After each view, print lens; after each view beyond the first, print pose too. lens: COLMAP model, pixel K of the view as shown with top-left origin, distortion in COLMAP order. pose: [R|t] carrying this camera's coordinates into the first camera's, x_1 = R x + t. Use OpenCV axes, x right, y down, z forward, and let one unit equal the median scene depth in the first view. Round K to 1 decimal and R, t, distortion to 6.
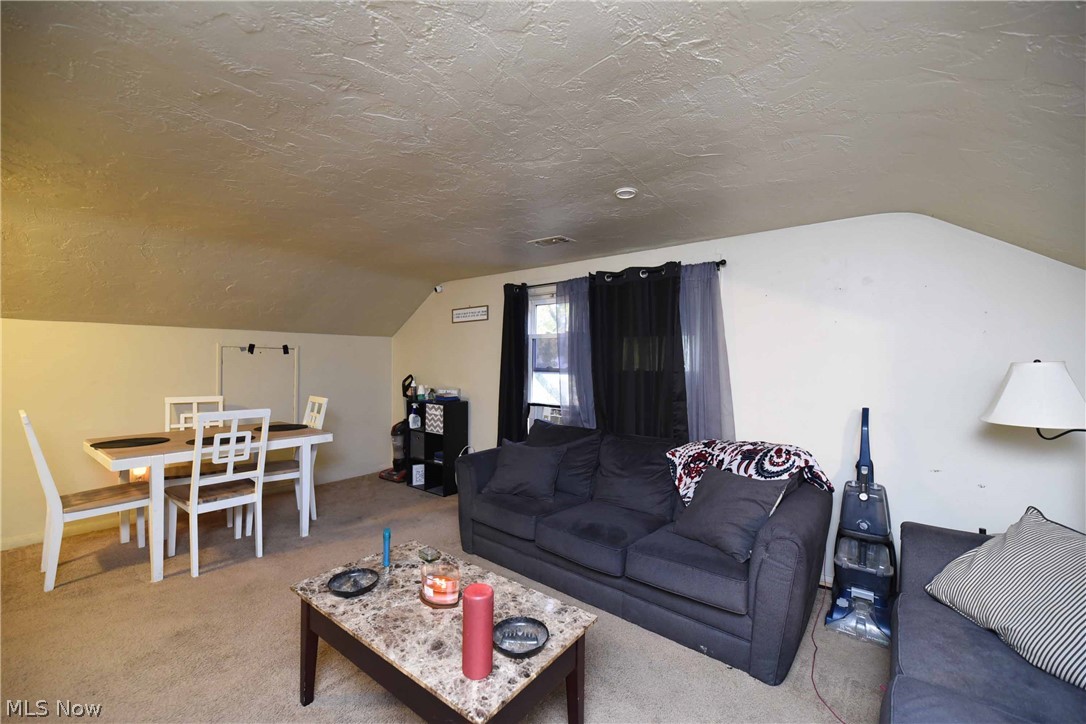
lens RADIAL K [[435.6, 0, 542.9], [0, 435.6, 359.3], [0, 0, 1]] dist [-0.004359, -0.001665]
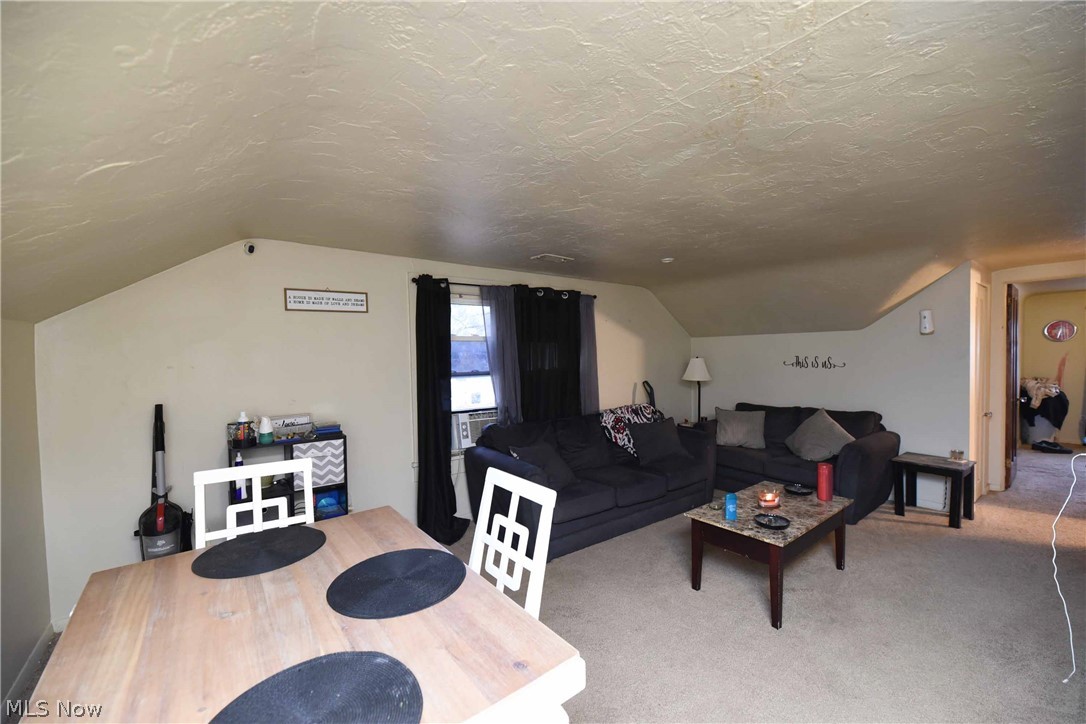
lens RADIAL K [[435.6, 0, 543.4], [0, 435.6, 361.1], [0, 0, 1]] dist [-0.004359, -0.001665]
pose [[0.254461, -0.023079, 0.966808, -0.890717], [0.019123, 0.999640, 0.018829, -0.019465], [-0.966894, 0.013697, 0.254810, 0.611602]]
